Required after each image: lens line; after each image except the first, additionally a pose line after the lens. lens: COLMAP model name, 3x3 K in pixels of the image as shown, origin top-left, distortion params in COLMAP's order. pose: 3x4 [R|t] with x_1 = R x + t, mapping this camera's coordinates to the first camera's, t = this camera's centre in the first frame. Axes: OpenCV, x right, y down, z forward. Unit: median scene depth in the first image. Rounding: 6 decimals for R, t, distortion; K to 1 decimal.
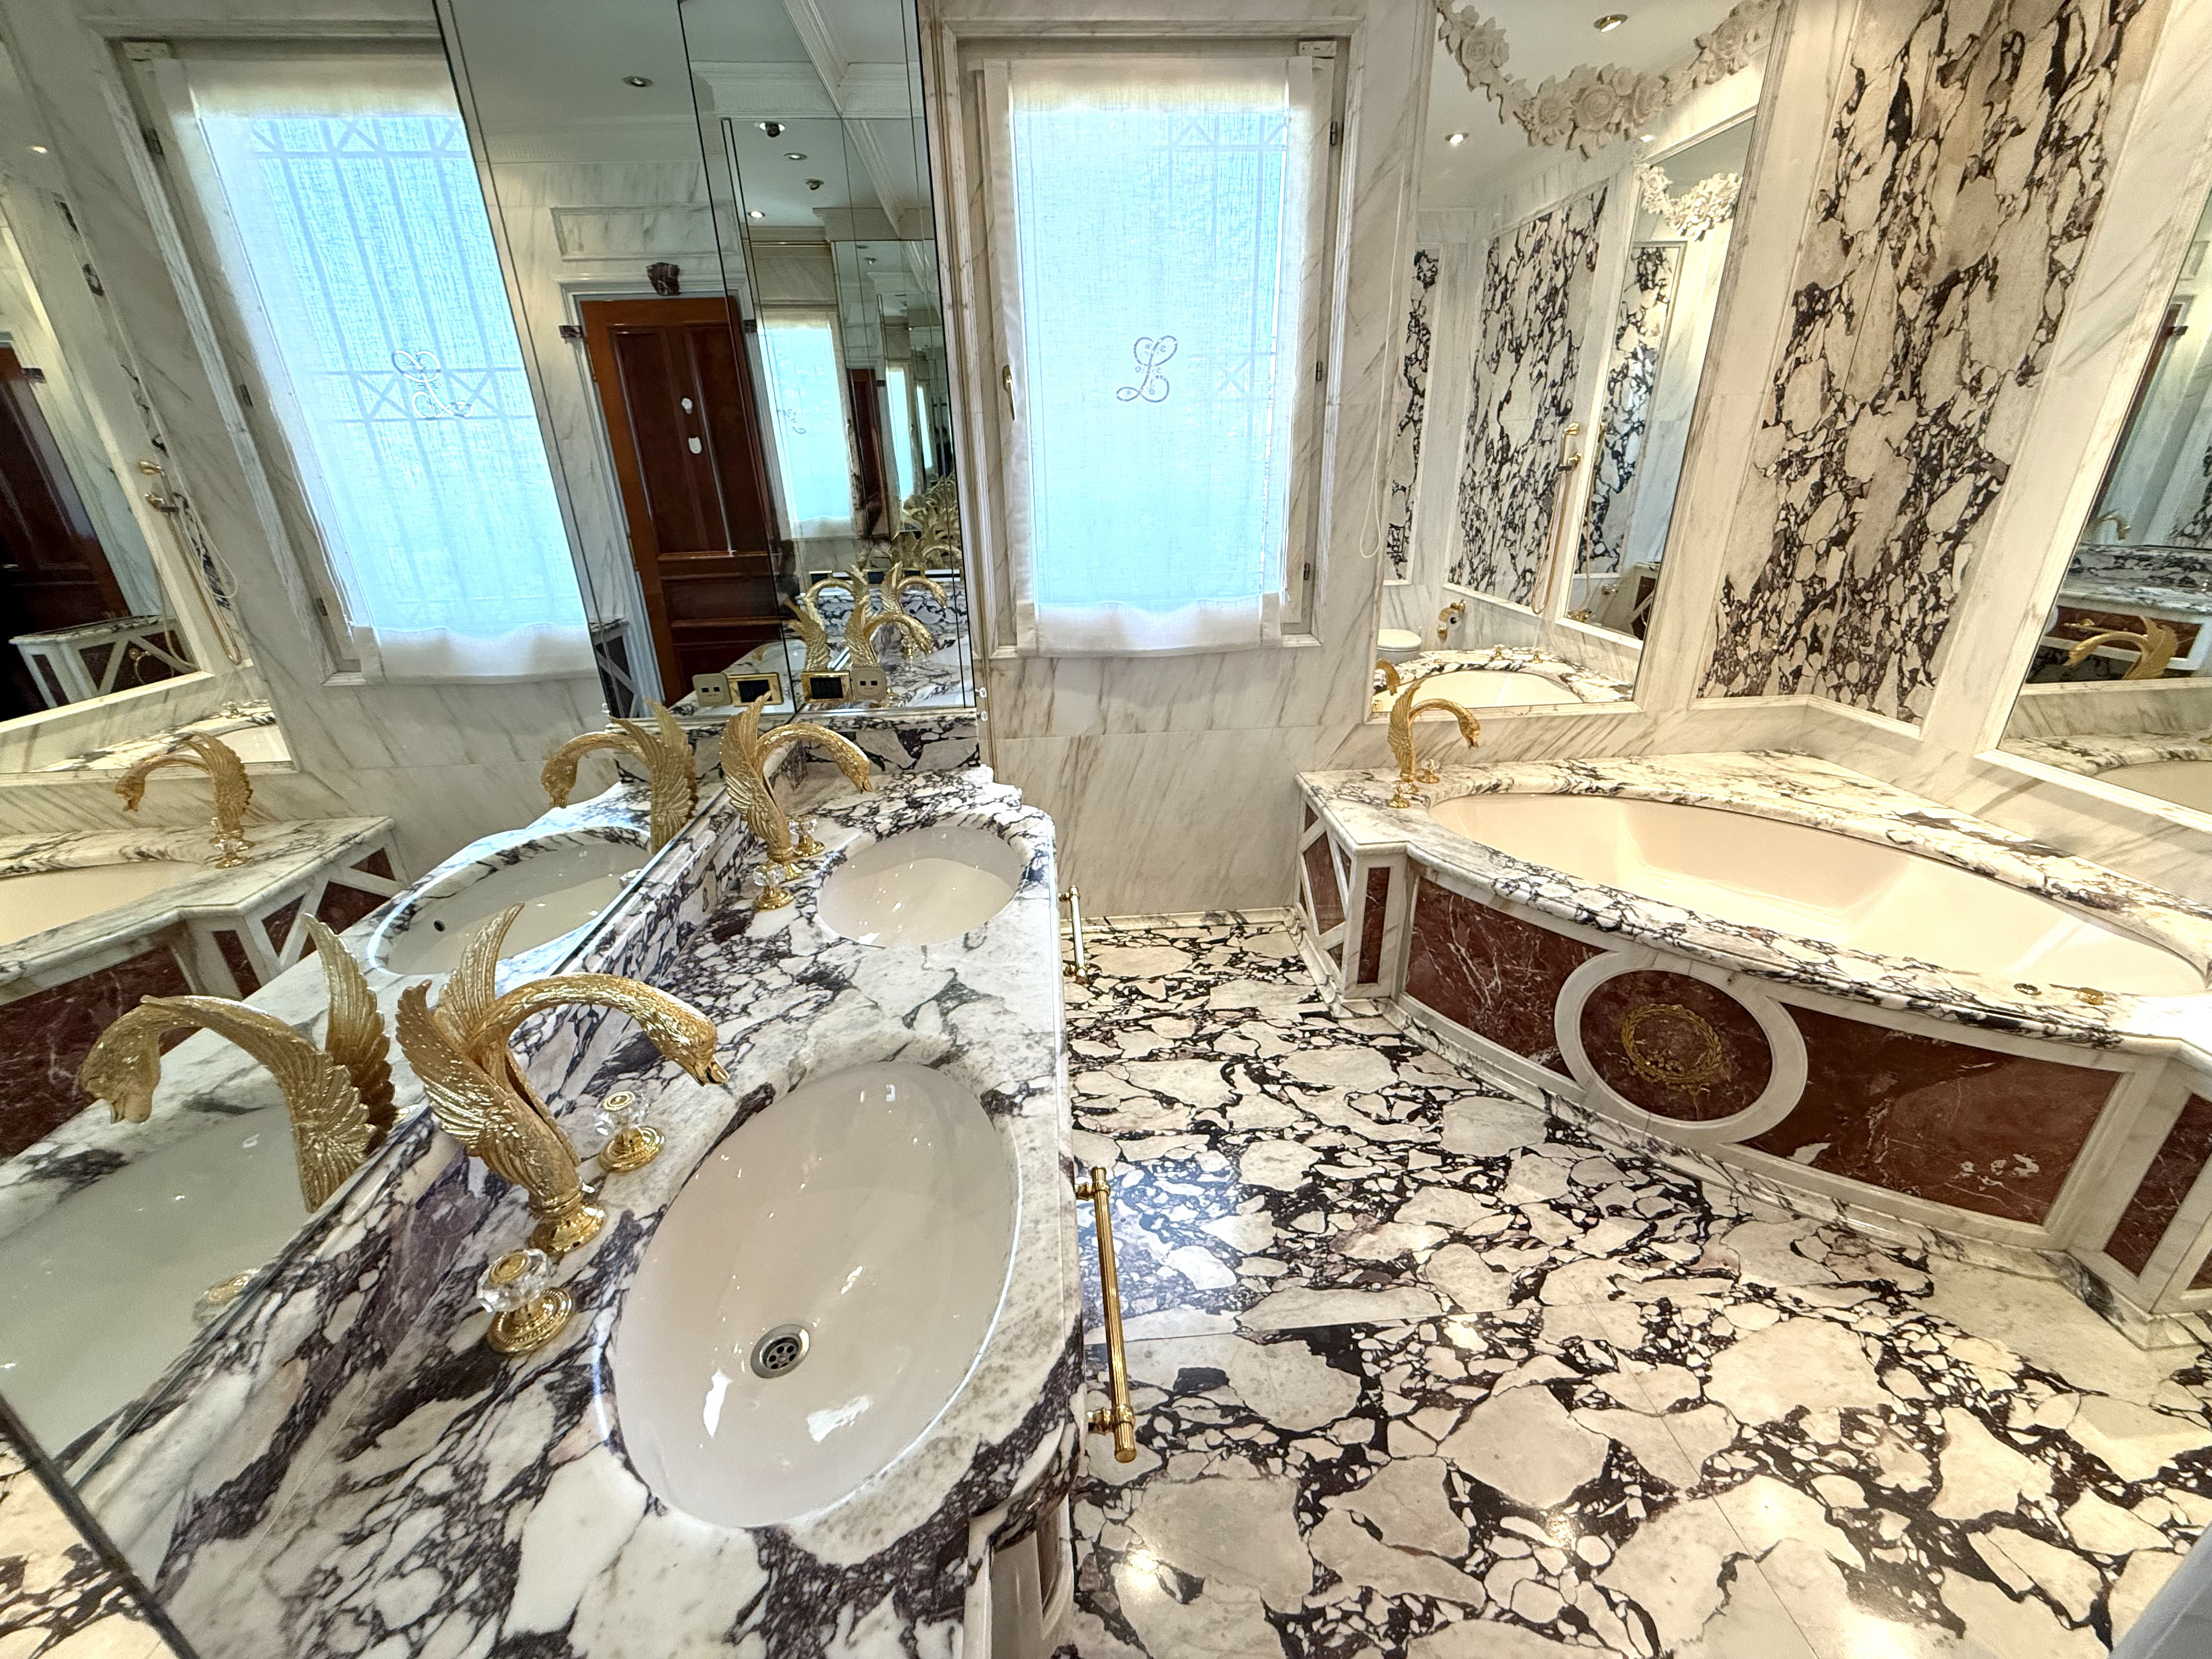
lens RADIAL K [[881.3, 0, 1104.0], [0, 881.3, 827.1], [0, 0, 1]] dist [0.001041, -0.000532]
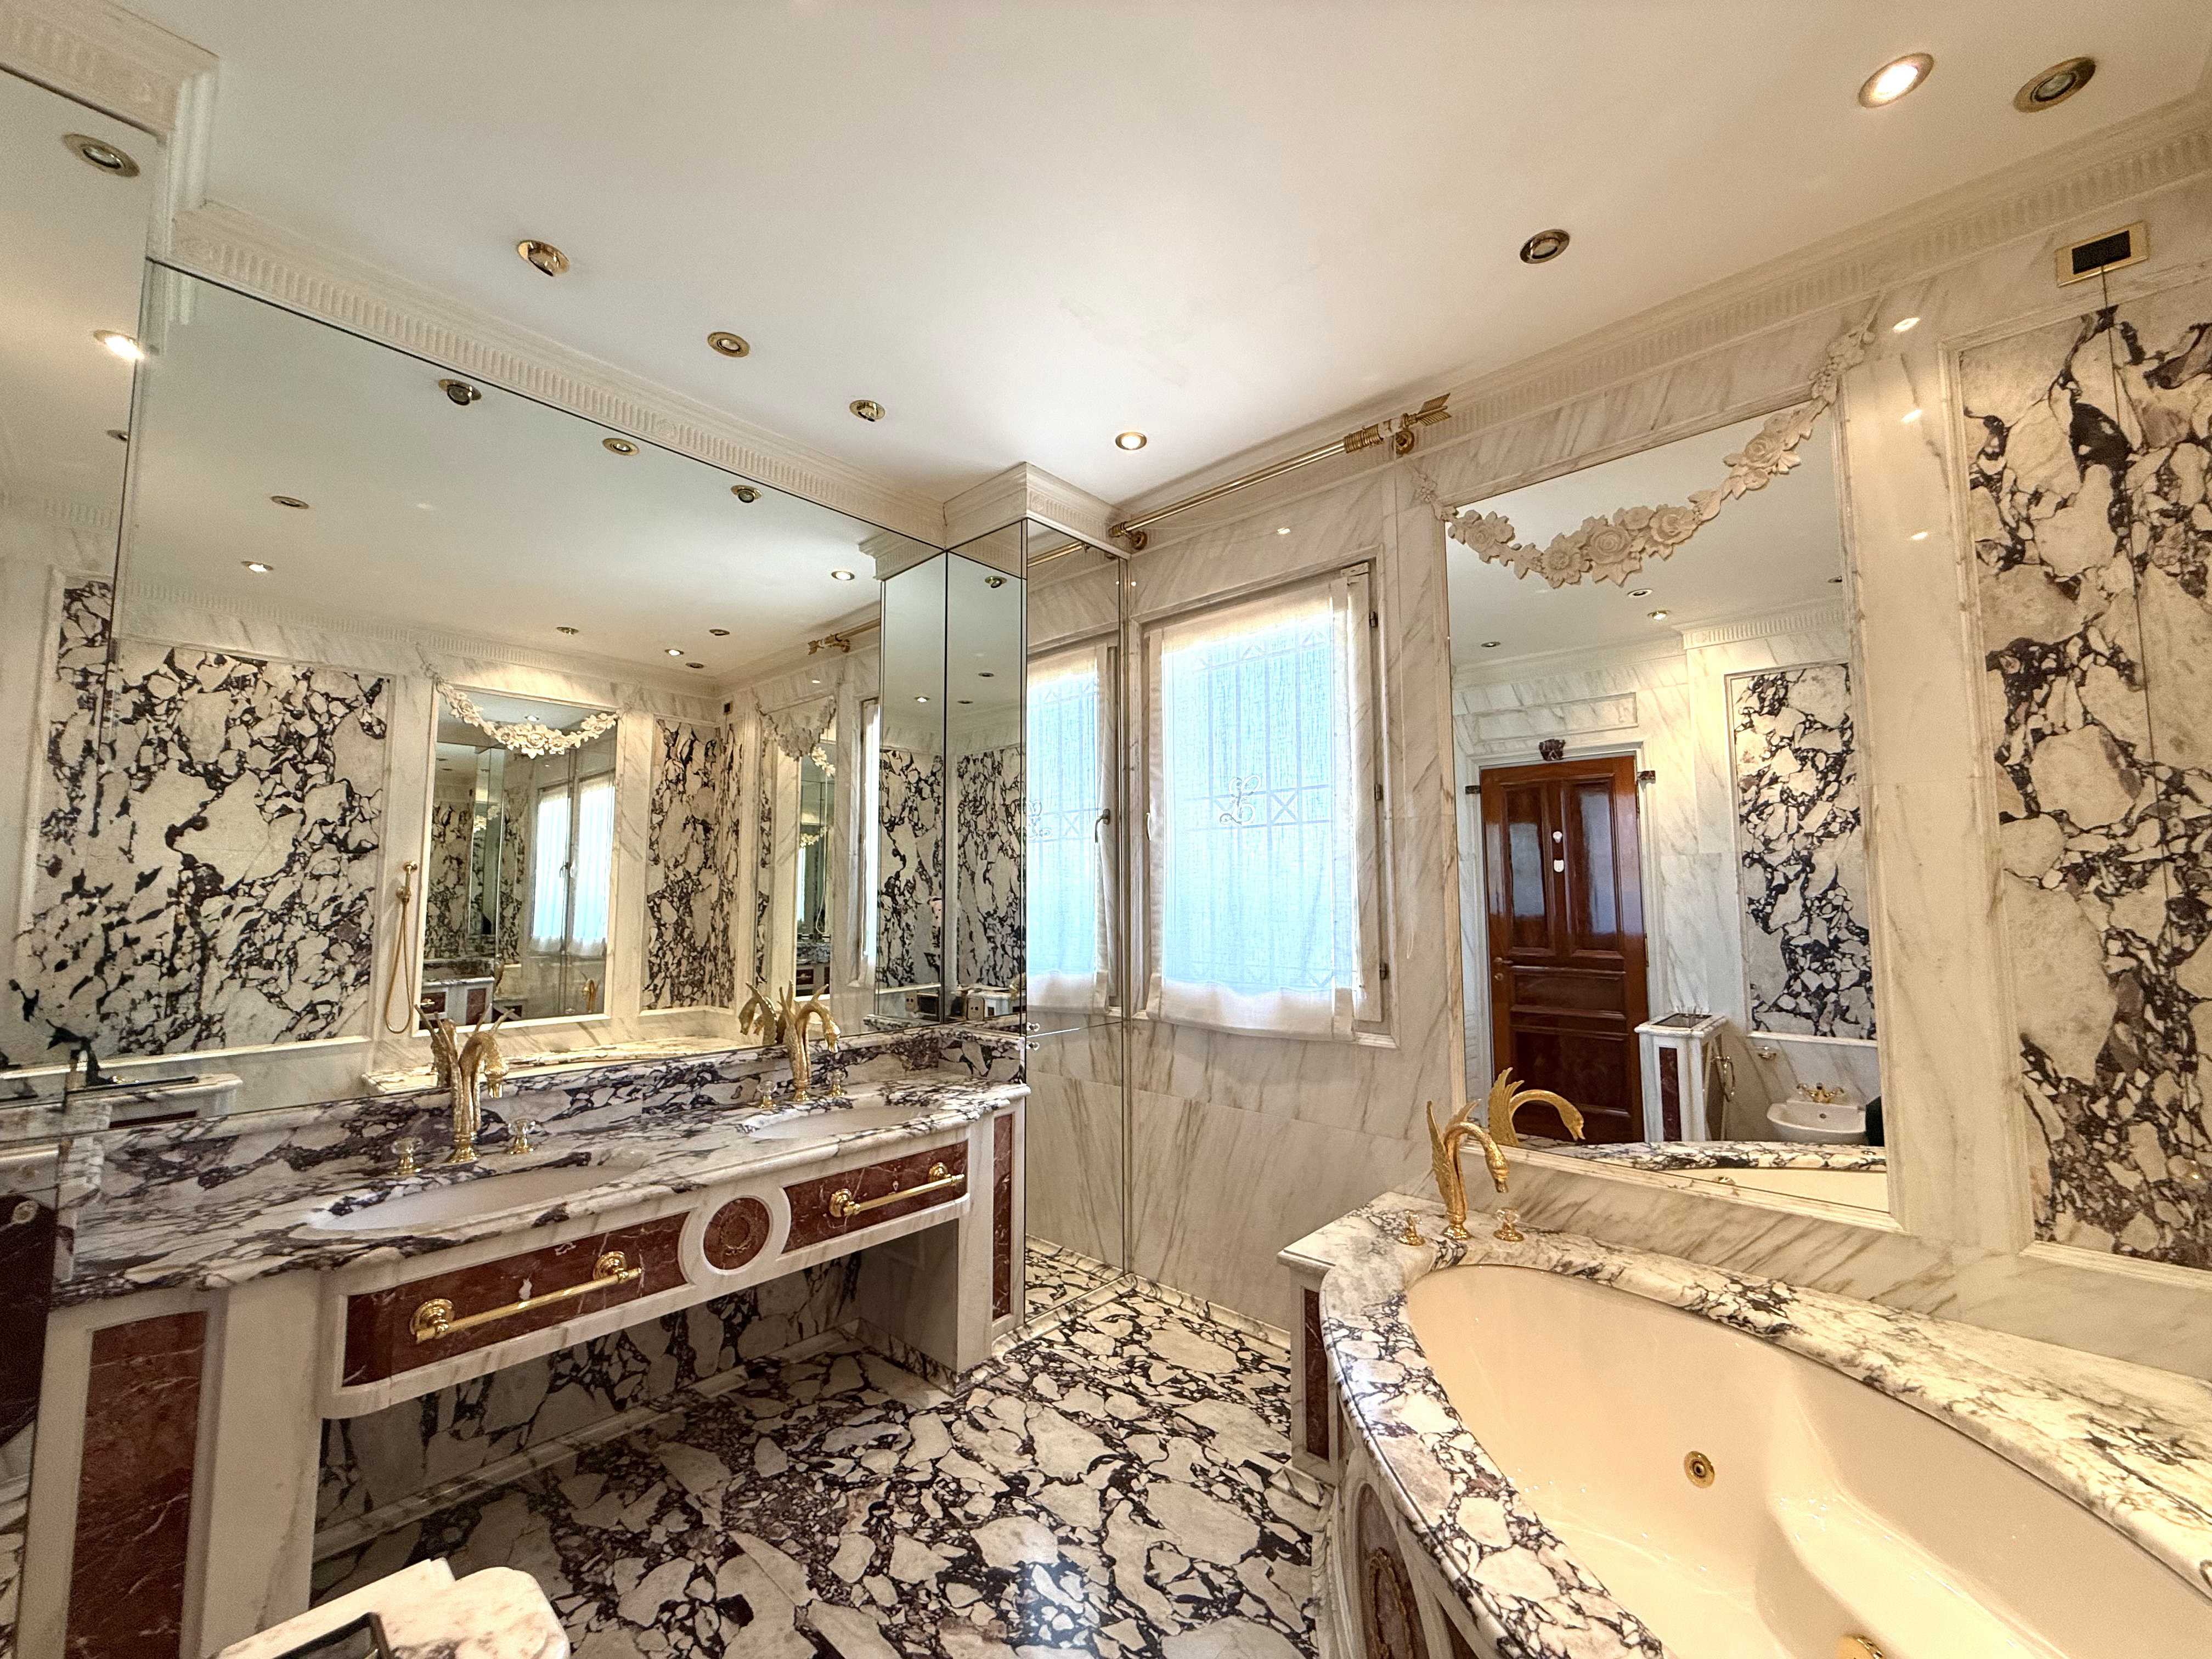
lens RADIAL K [[881.3, 0, 1102.0], [0, 881.3, 826.9], [0, 0, 1]] dist [0.001041, -0.000532]
pose [[0.686332, -0.038362, -0.726276, 0.801814], [-0.295563, 0.897716, -0.326725, -0.019327], [0.664523, 0.438902, 0.604793, 0.127855]]
